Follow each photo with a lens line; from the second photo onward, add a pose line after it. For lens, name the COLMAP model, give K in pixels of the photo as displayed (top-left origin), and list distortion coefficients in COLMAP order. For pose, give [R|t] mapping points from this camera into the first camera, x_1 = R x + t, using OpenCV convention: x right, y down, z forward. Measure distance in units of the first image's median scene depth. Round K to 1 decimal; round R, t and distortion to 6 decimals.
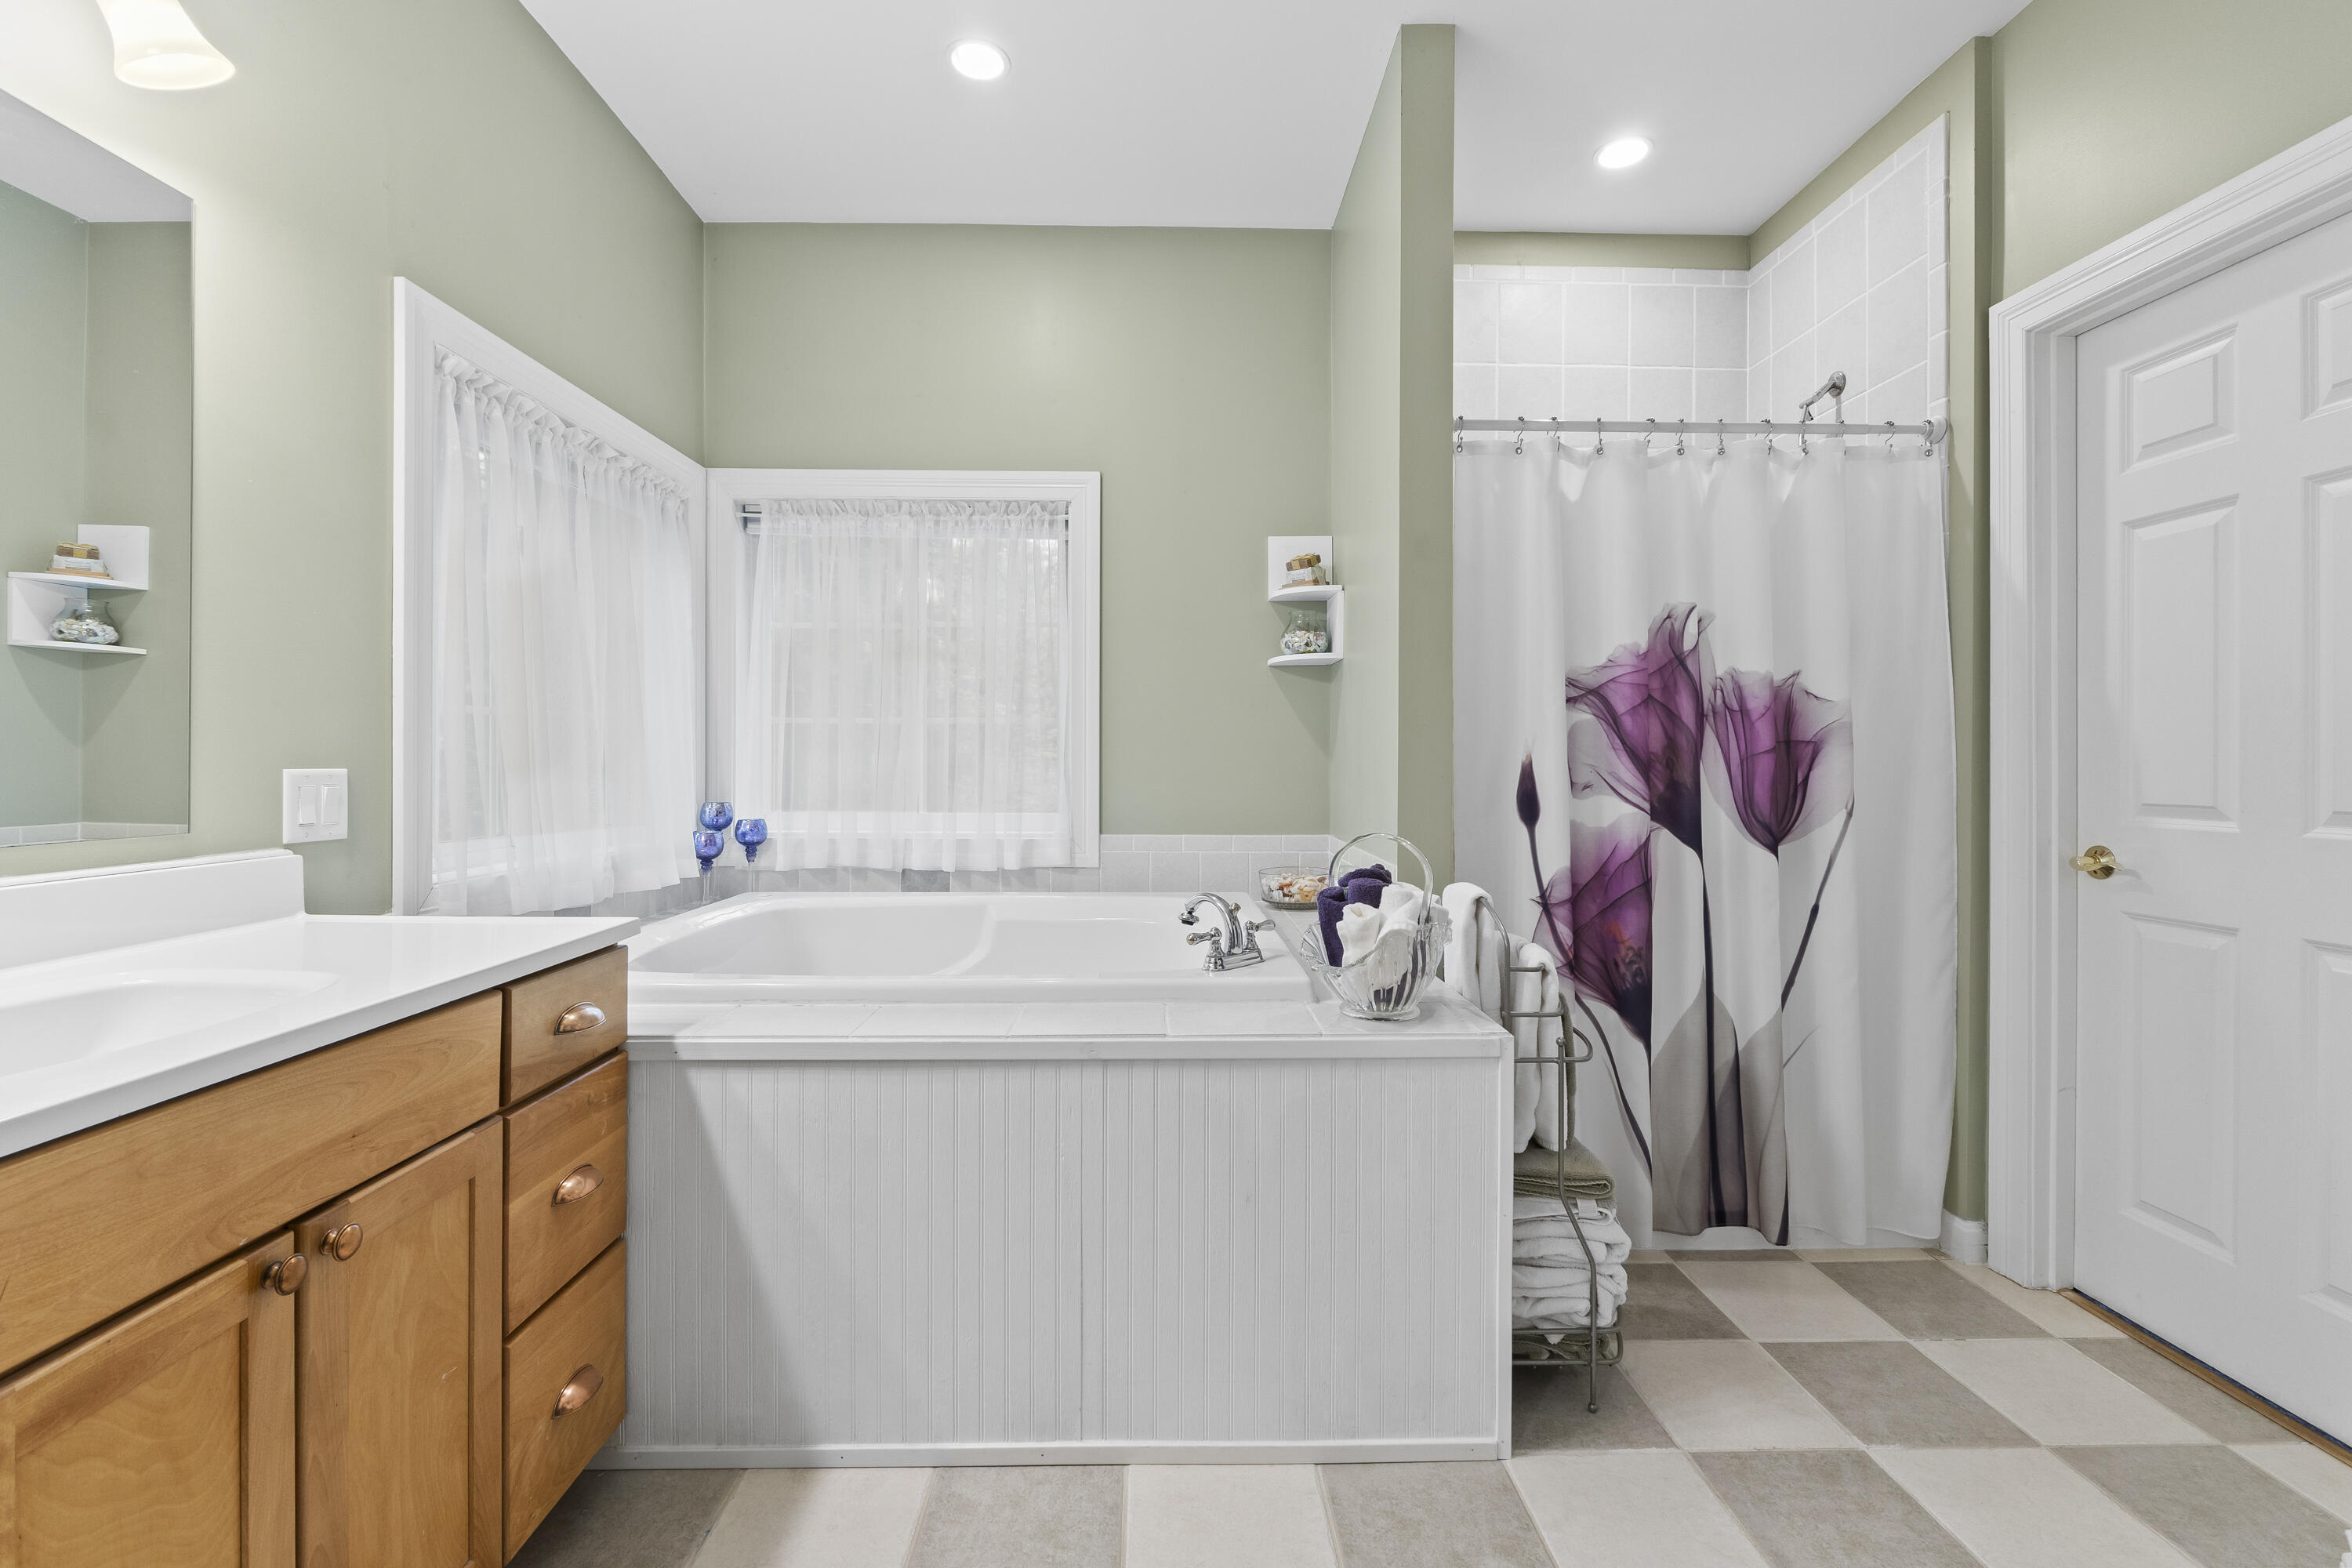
lens RADIAL K [[998.5, 0, 1184.5], [0, 998.5, 765.9], [0, 0, 1]] dist [-0.008588, 0.000847]
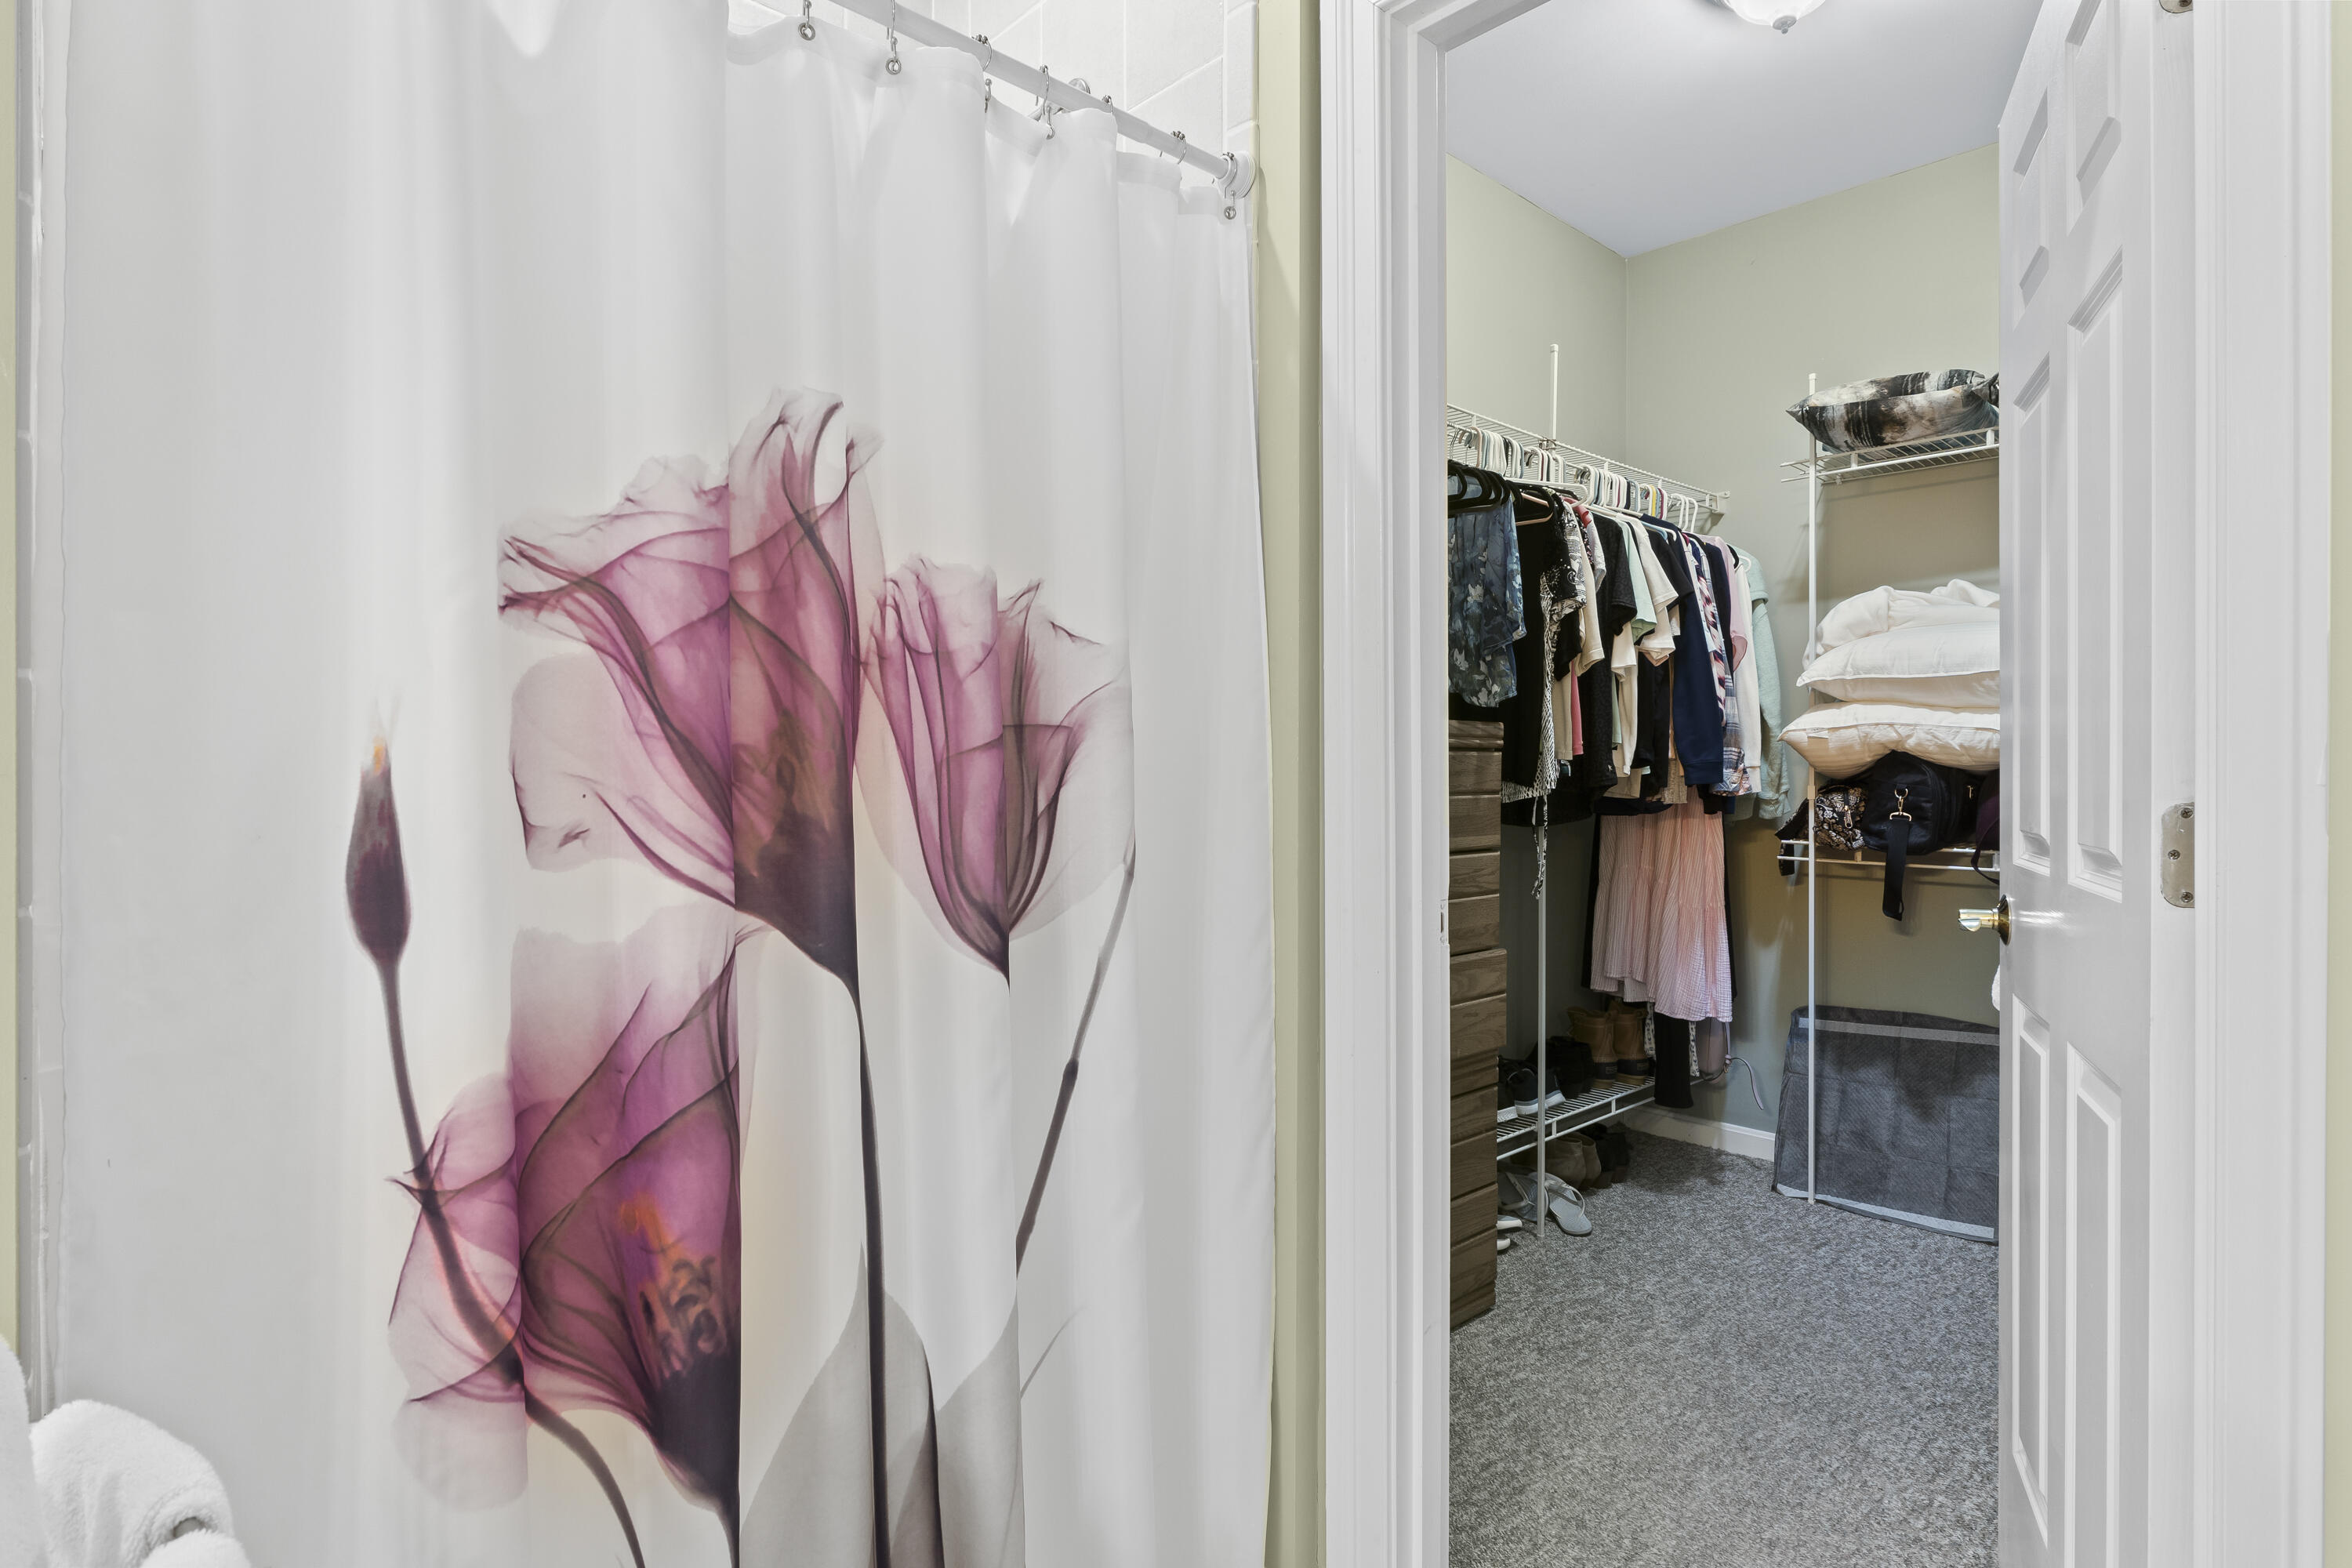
lens RADIAL K [[1245.3, 0, 1176.9], [0, 1245.3, 778.7], [0, 0, 1]] dist [-0.000883, -0.000324]
pose [[0.747593, -0.007515, 0.664115, 0.267939], [0.003493, 0.999967, 0.007383, -0.003271], [-0.664148, -0.003200, 0.747594, 0.509889]]
